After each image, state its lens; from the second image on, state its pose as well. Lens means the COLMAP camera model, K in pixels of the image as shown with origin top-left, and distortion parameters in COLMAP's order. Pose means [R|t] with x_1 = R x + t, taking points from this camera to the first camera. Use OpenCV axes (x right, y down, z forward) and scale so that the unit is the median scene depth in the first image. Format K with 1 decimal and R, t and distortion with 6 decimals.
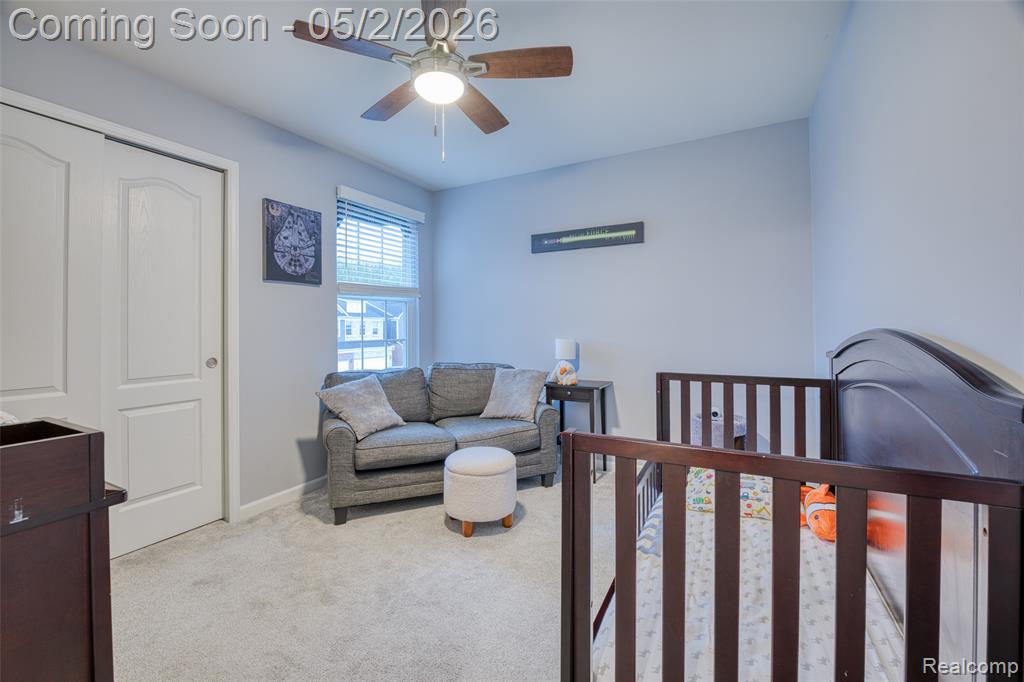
lens RADIAL K [[417.7, 0, 511.0], [0, 417.7, 327.1], [0, 0, 1]] dist [-0.022546, 0.000276]
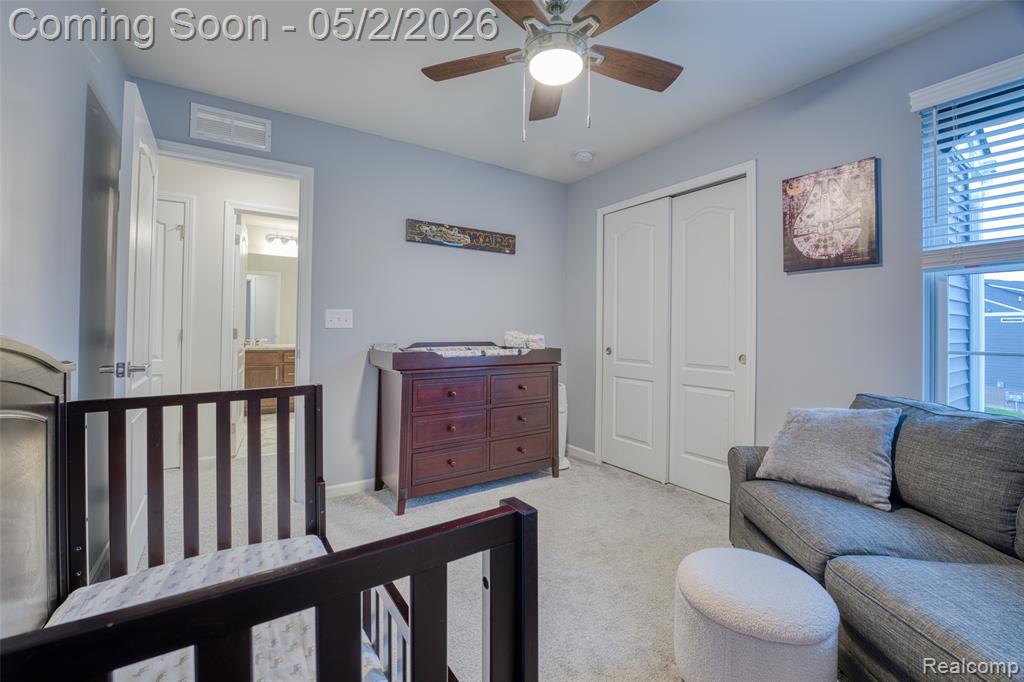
lens RADIAL K [[417.7, 0, 503.9], [0, 417.7, 324.2], [0, 0, 1]] dist [-0.022546, 0.000276]
pose [[-0.474332, 0.002485, -0.880342, 0.452827], [0.004694, 0.999989, 0.000293, -0.006391], [0.880333, -0.003993, -0.474339, 0.856915]]
